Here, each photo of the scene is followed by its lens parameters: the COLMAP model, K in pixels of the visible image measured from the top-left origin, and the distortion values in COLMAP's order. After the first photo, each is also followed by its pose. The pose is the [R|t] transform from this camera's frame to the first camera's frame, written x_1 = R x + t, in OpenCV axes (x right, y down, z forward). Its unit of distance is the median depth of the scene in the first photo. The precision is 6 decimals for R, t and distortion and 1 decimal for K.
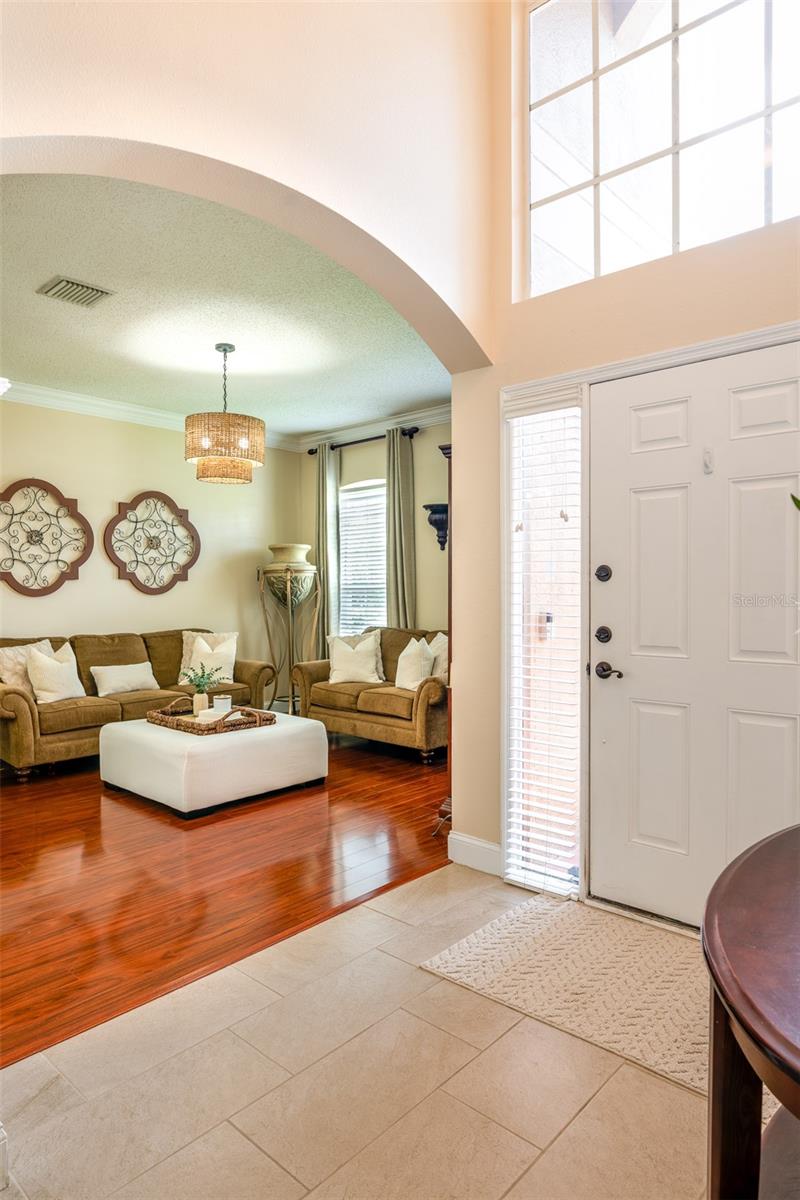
lens RADIAL K [[693.5, 0, 396.8], [0, 693.5, 602.1], [0, 0, 1]] dist [-0.013316, 0.000272]
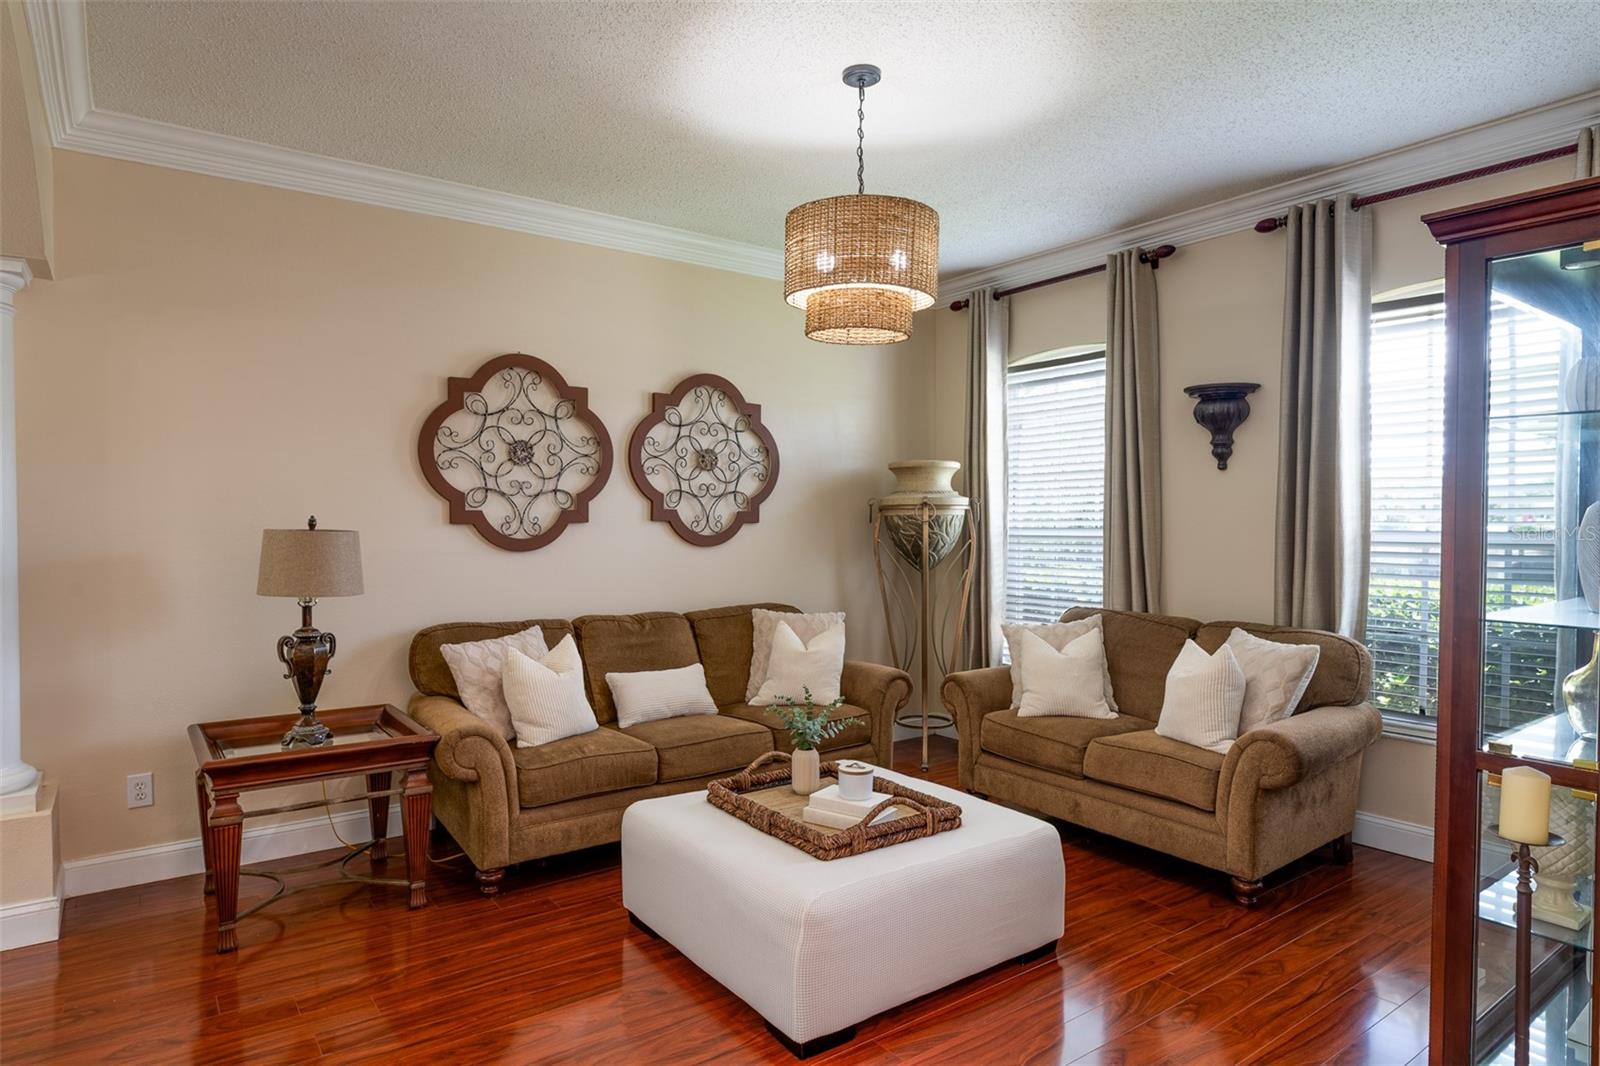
lens RADIAL K [[924.6, 0, 812.3], [0, 924.6, 533.4], [0, 0, 1]] dist [-0.013316, 0.000272]
pose [[0.981030, 0.007729, -0.193703, -0.126557], [-0.008705, 0.999953, -0.004188, -0.023440], [0.193661, 0.005795, 0.981051, 0.278070]]
